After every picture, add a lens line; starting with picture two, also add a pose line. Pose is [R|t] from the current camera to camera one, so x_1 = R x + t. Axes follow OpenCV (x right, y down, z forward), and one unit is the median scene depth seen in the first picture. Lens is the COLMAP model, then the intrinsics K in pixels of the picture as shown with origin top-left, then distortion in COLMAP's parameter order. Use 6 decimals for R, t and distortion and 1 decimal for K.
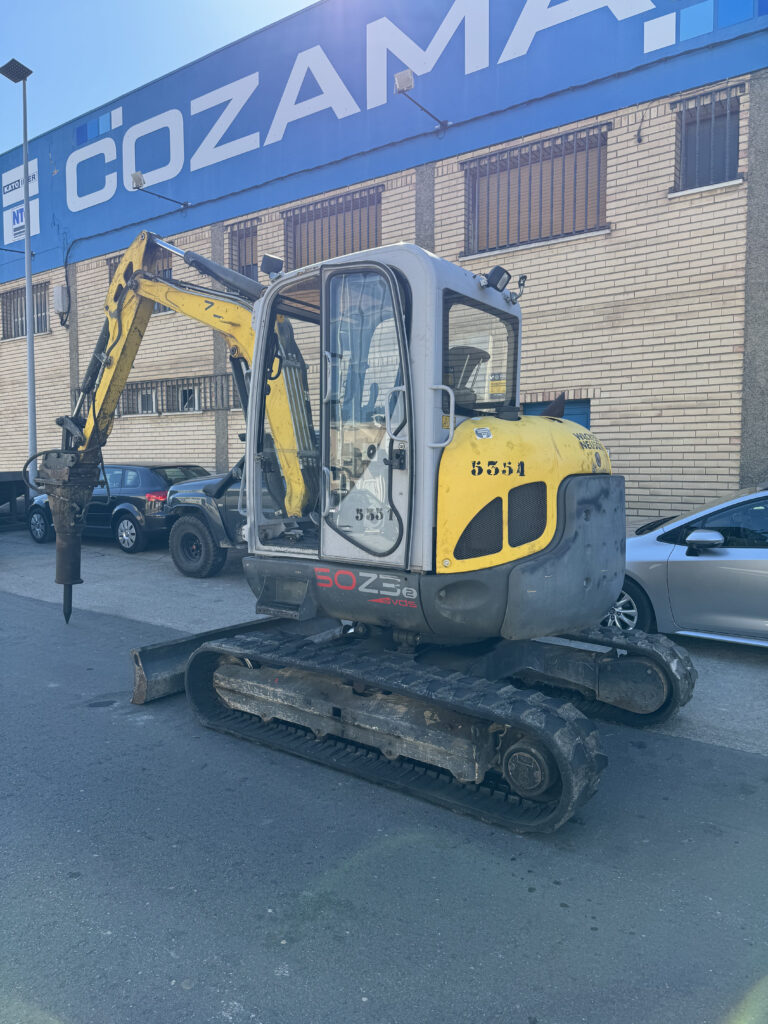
lens RADIAL K [[711.1, 0, 381.8], [0, 711.1, 510.1], [0, 0, 1]] dist [0.043317, -0.053520]
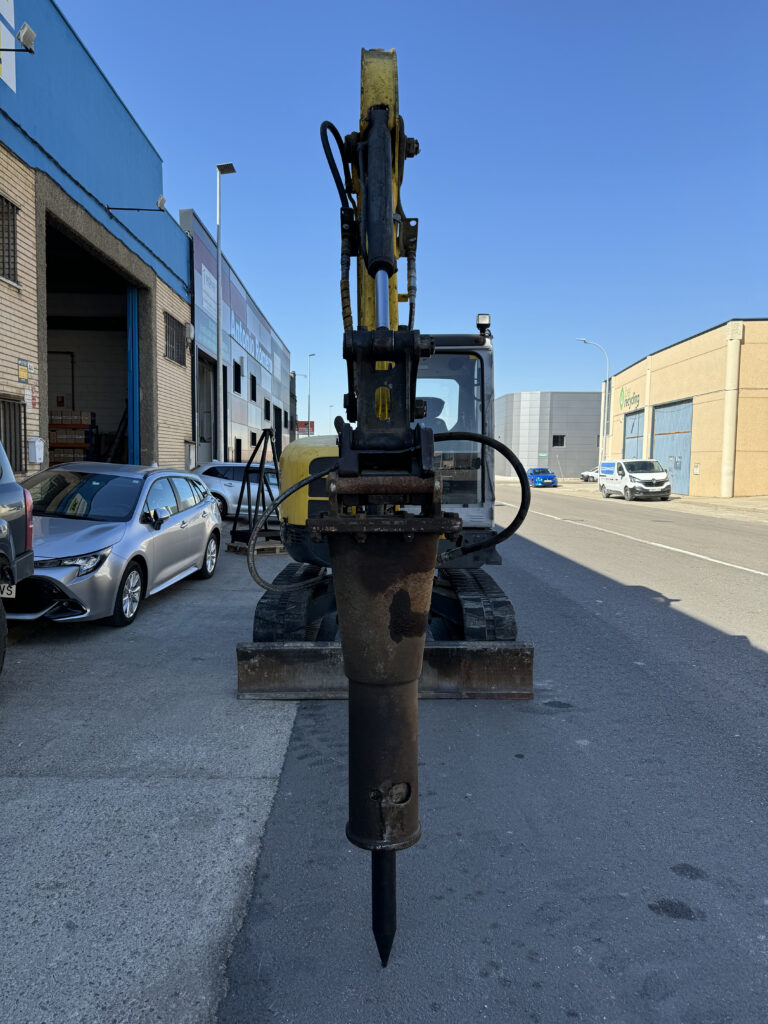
lens RADIAL K [[711.1, 0, 388.0], [0, 711.1, 508.1], [0, 0, 1]] dist [0.043317, -0.053520]
pose [[-0.600653, -0.059846, 0.797267, -0.559627], [0.039863, 0.993713, 0.104625, -0.063390], [-0.798515, 0.094625, -0.594491, 0.956890]]
